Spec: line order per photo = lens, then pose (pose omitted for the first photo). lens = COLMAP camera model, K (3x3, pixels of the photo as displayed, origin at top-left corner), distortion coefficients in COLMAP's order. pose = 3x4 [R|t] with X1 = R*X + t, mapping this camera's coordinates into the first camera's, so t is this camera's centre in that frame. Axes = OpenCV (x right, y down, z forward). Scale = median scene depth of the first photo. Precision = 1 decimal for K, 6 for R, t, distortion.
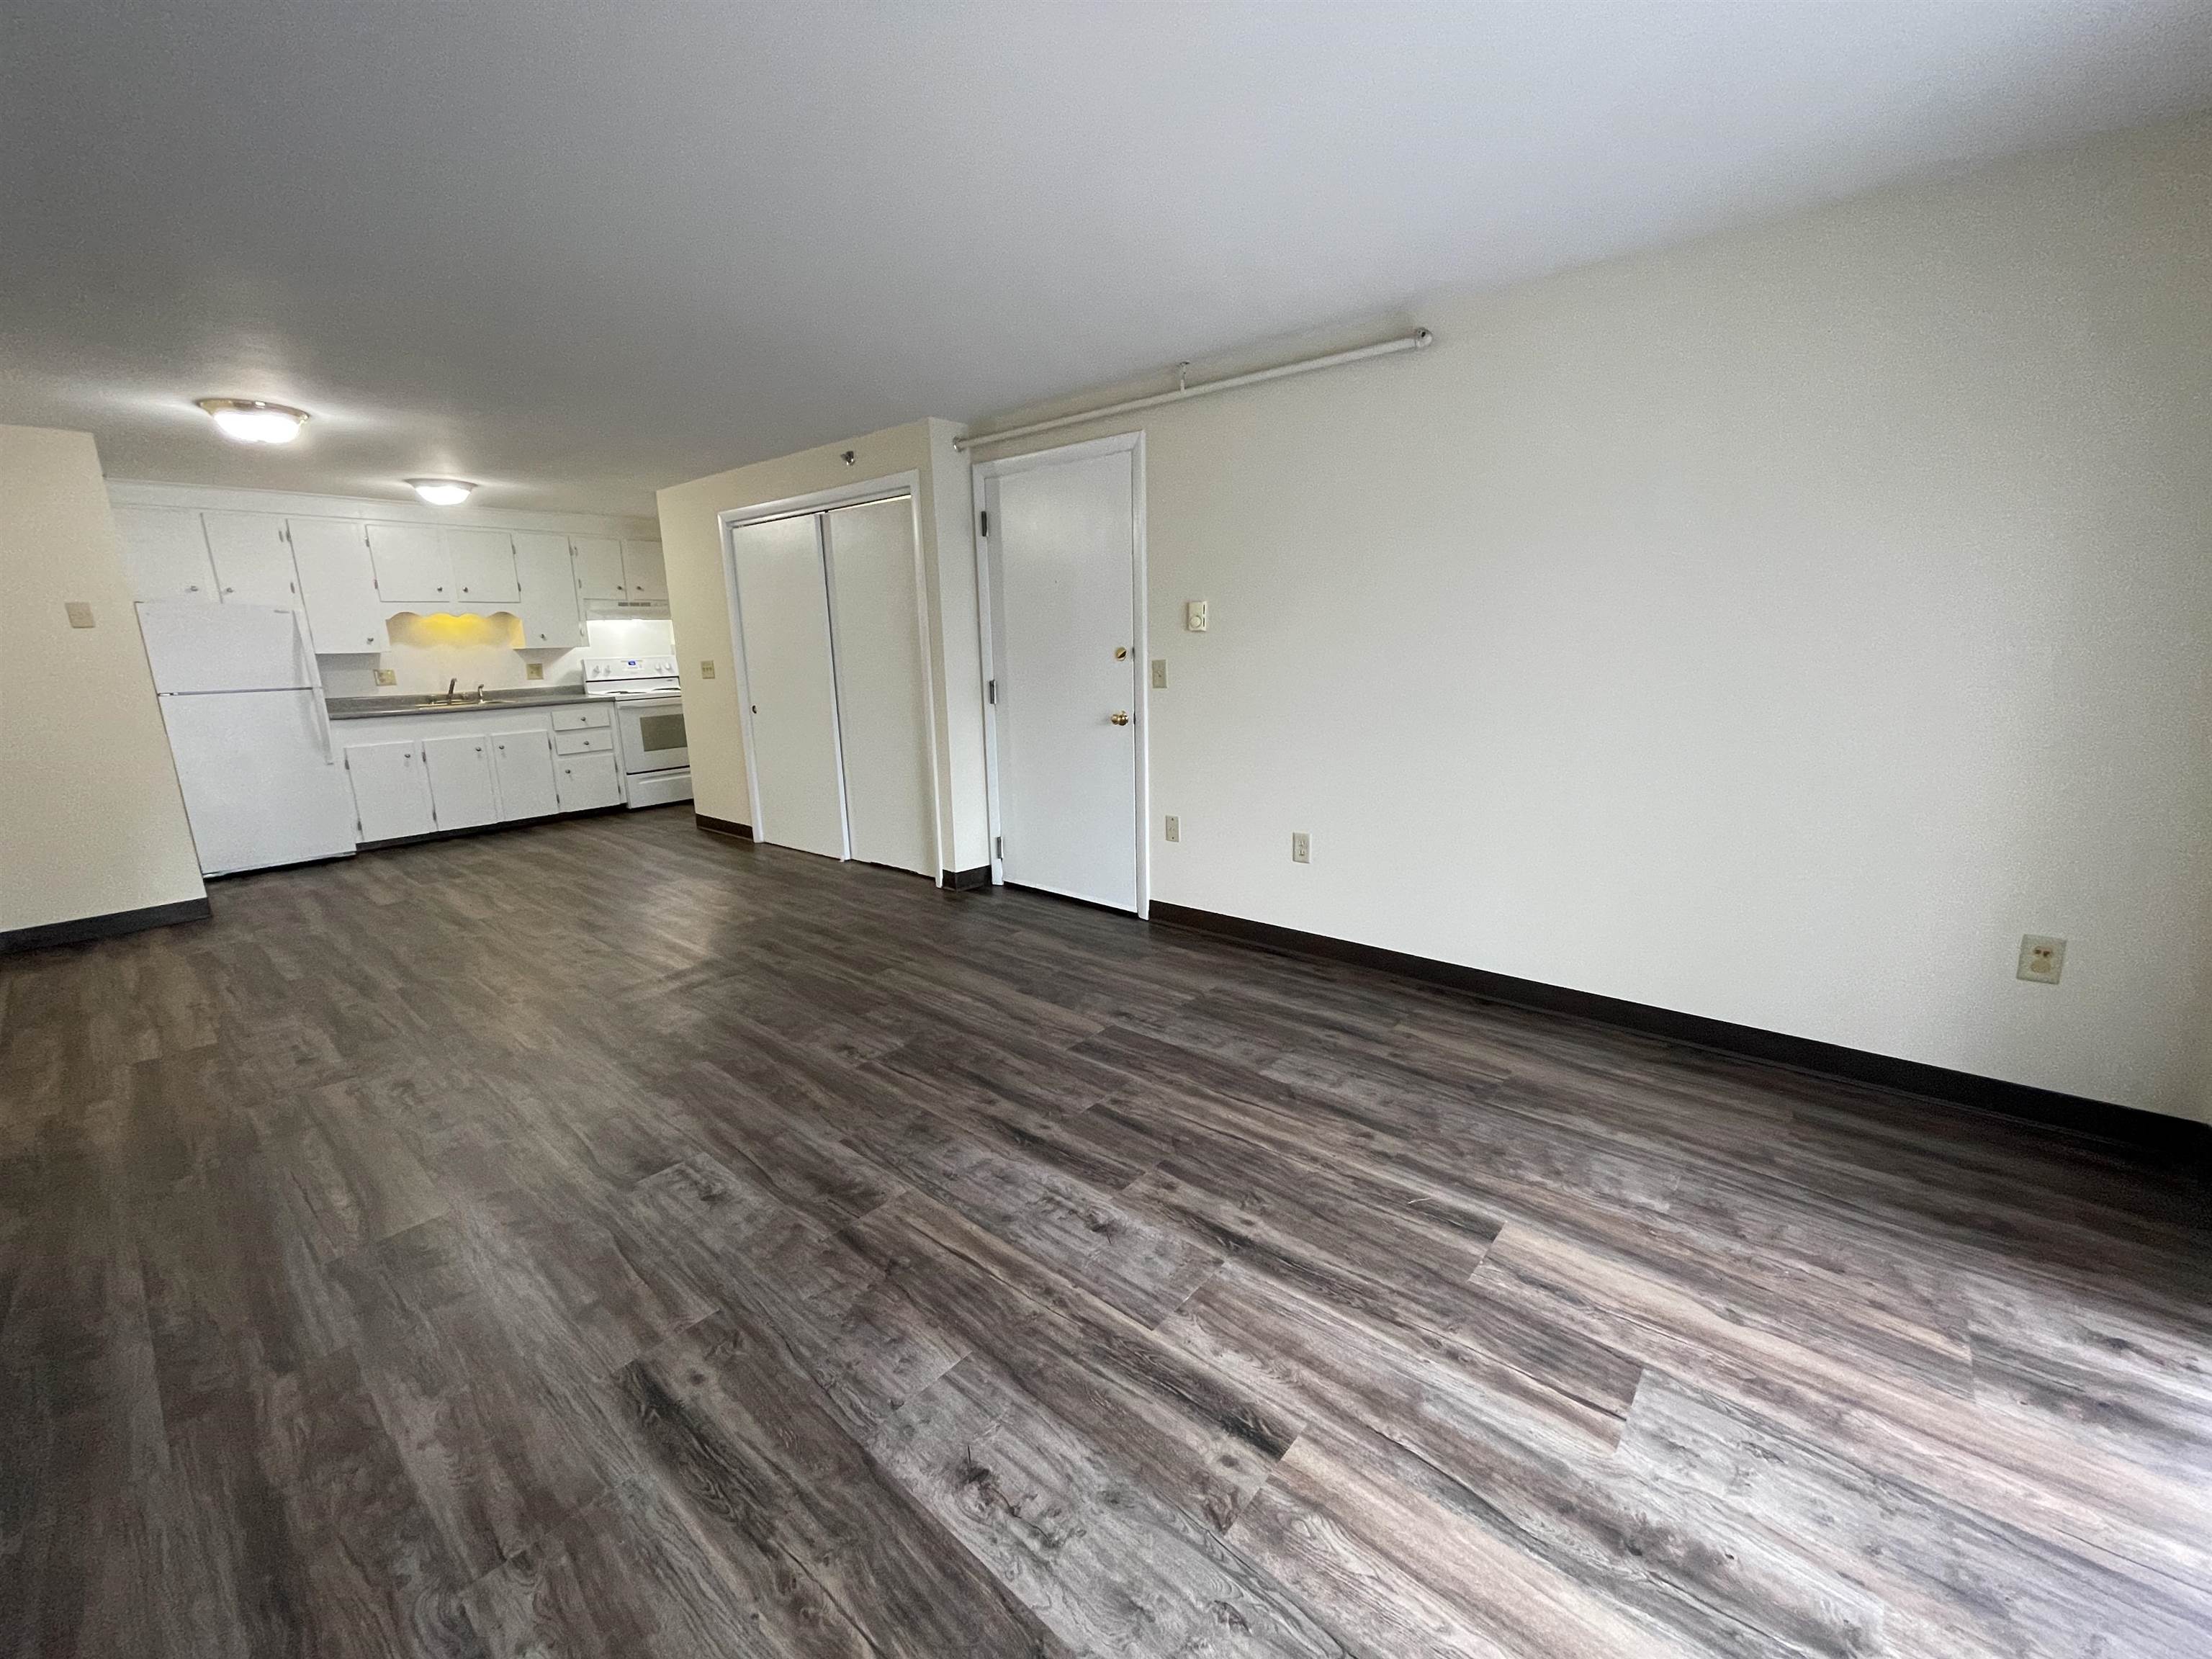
lens RADIAL K [[890.1, 0, 1100.4], [0, 890.1, 831.3], [0, 0, 1]] dist [0.001808, -0.000725]
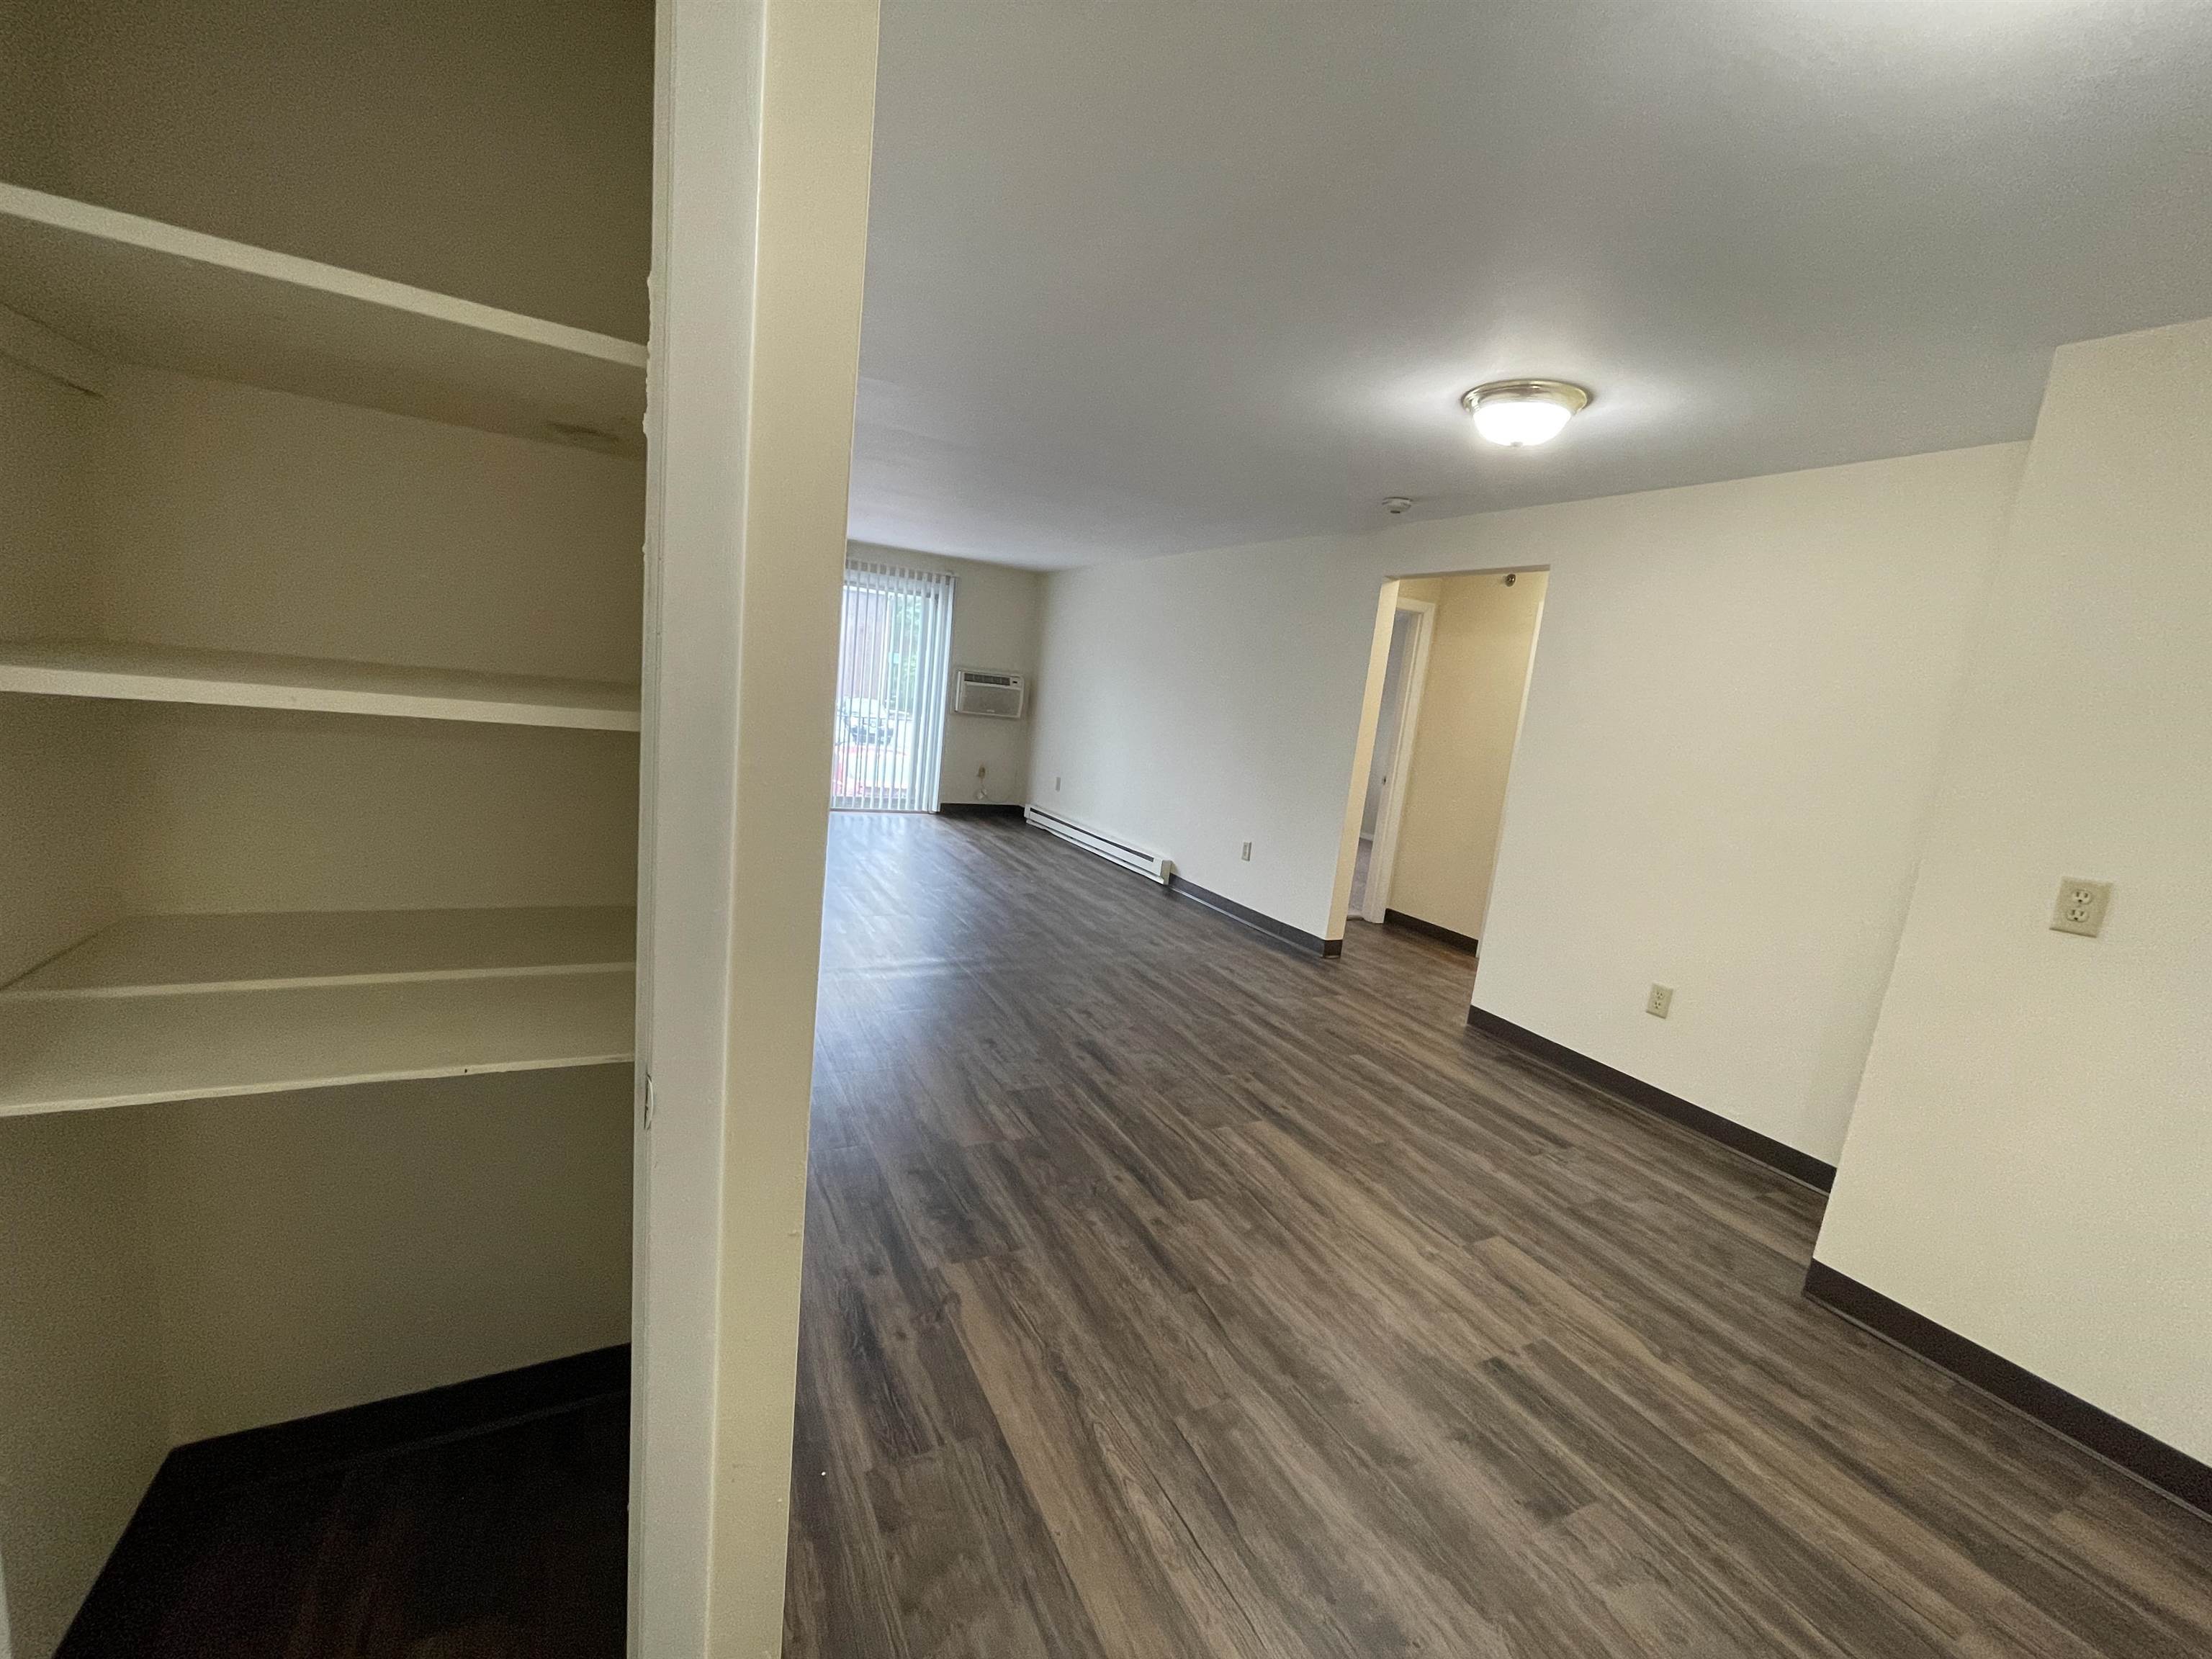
lens RADIAL K [[890.1, 0, 1099.0], [0, 890.1, 821.4], [0, 0, 1]] dist [0.001808, -0.000725]
pose [[-0.923773, -0.134904, 0.358392, -1.470752], [-0.007017, 0.941699, 0.336383, -0.617331], [-0.382877, 0.308226, -0.870863, 2.880306]]
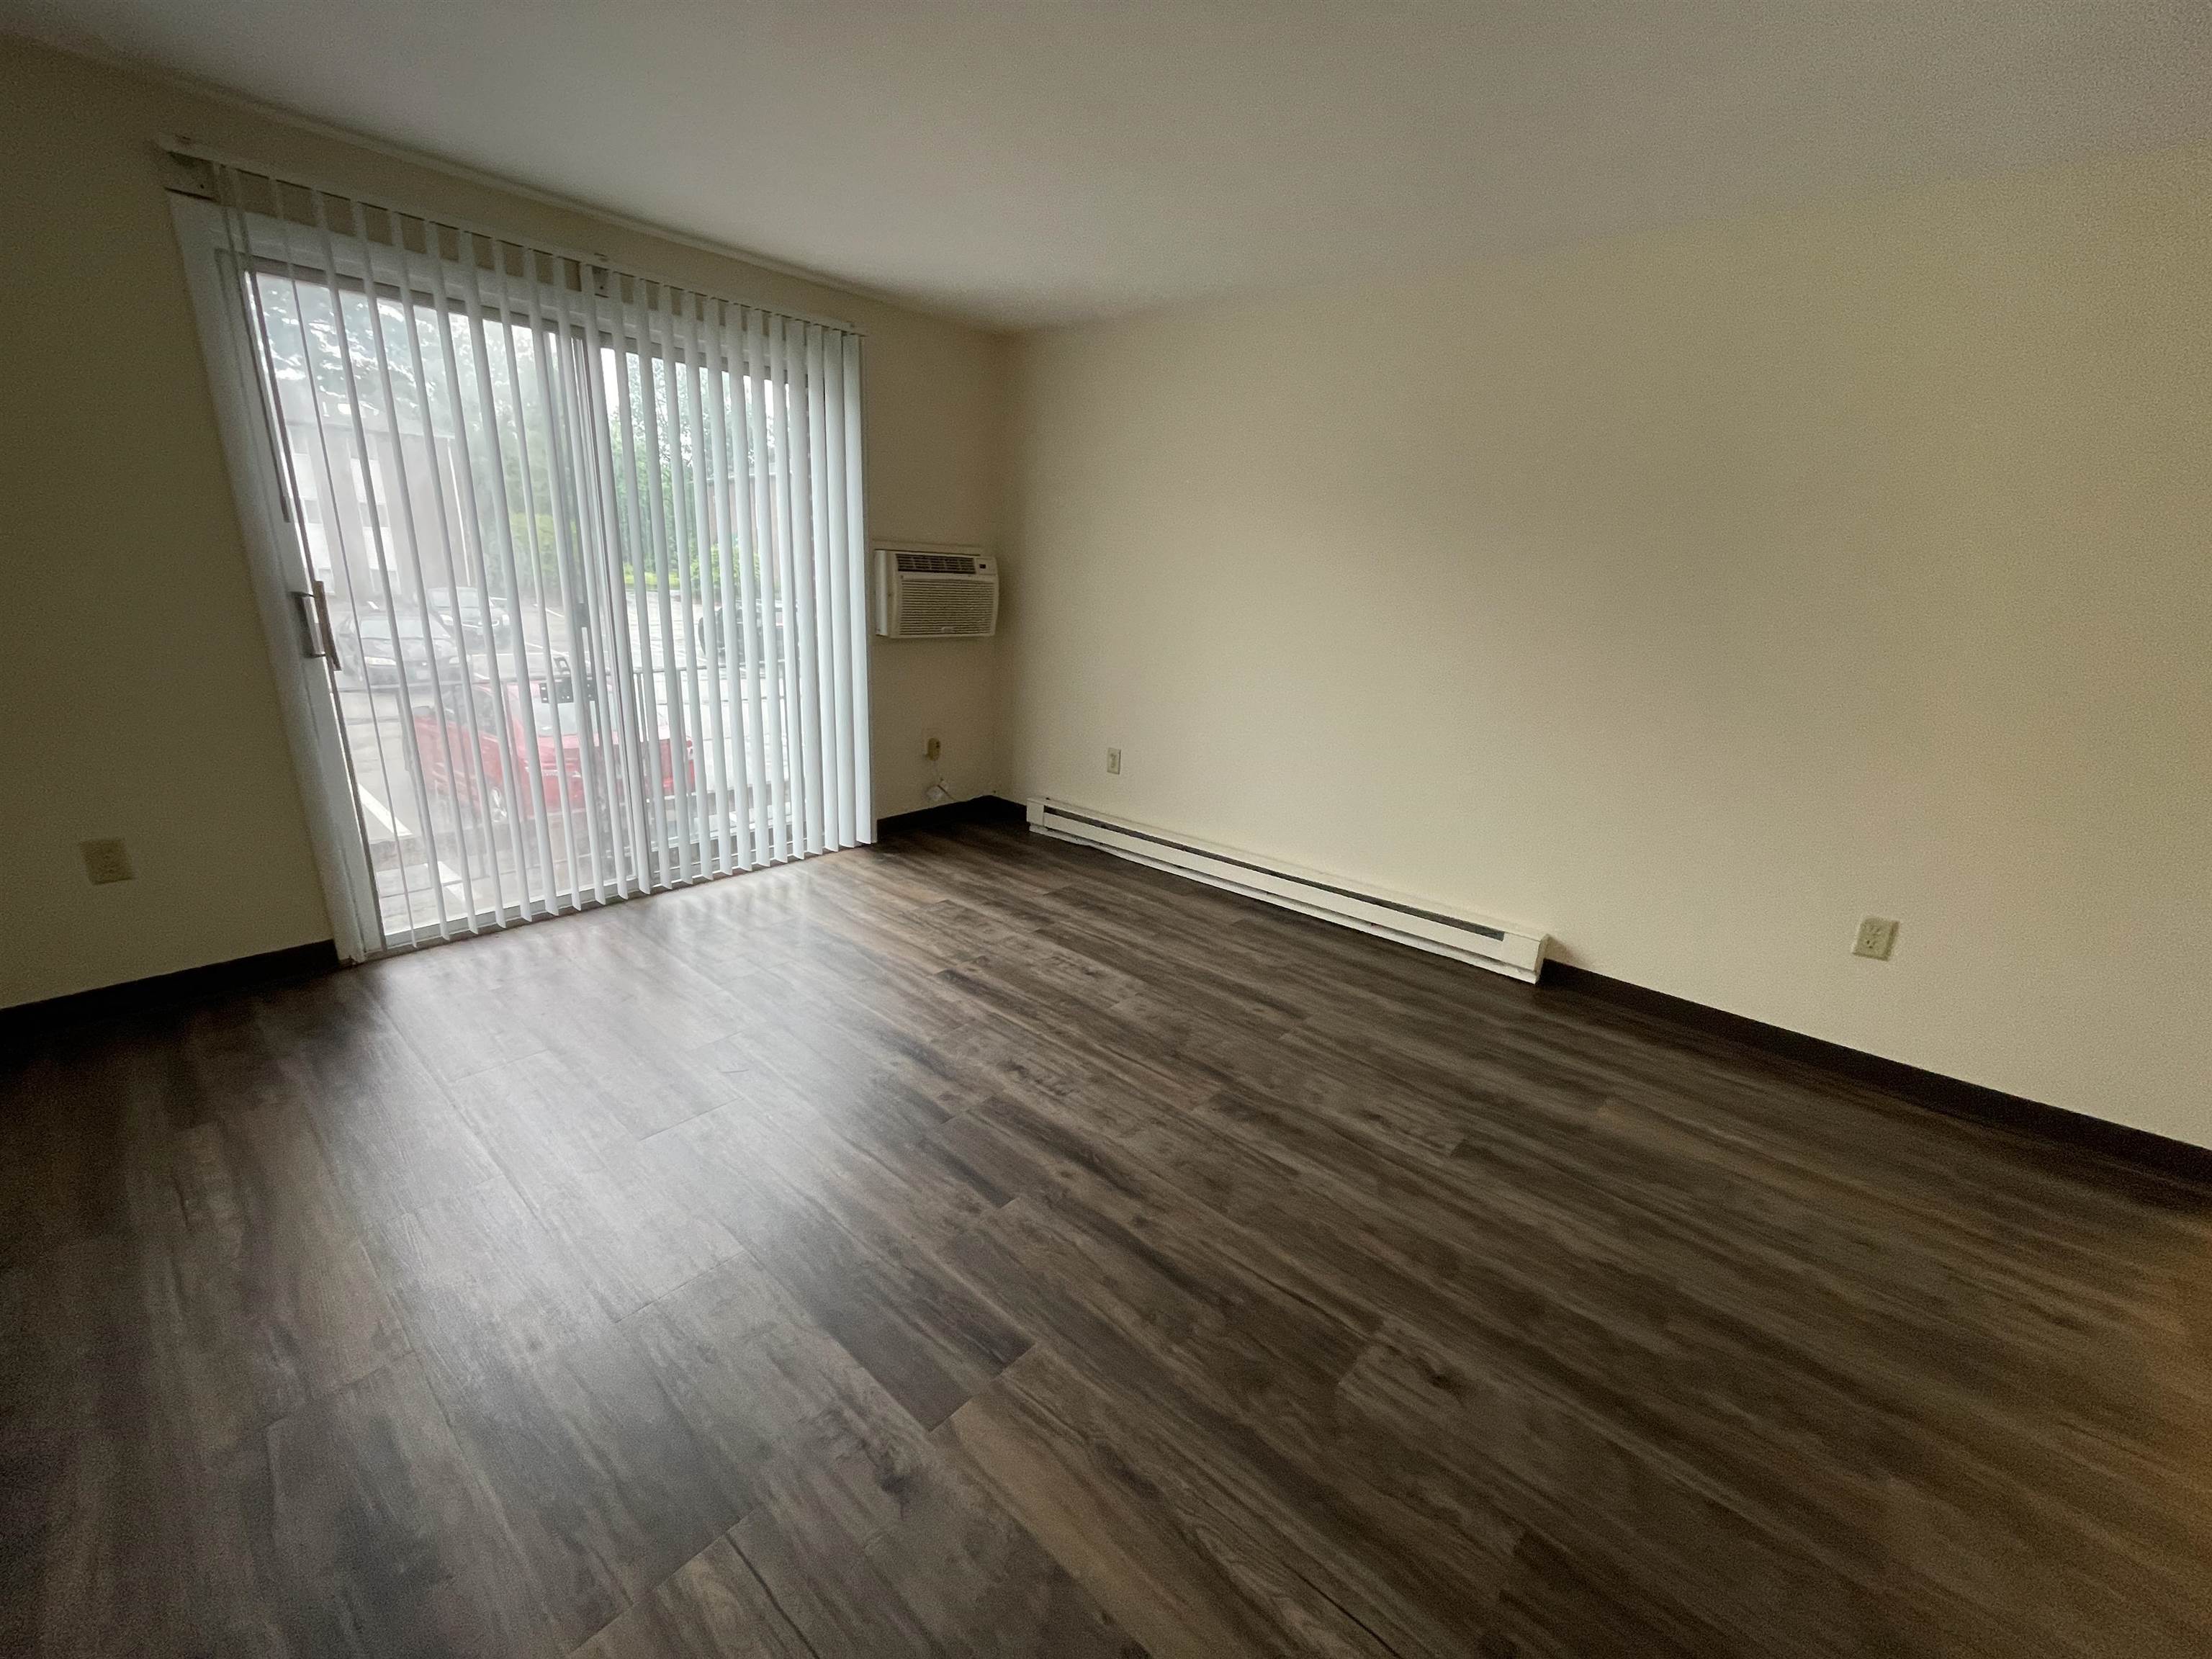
lens RADIAL K [[890.1, 0, 1103.2], [0, 890.1, 837.9], [0, 0, 1]] dist [0.001808, -0.000725]
pose [[-0.999623, -0.024881, -0.011640, -0.080455], [-0.027377, 0.867769, 0.496213, -0.368650], [-0.002245, 0.496345, -0.868123, 1.597078]]
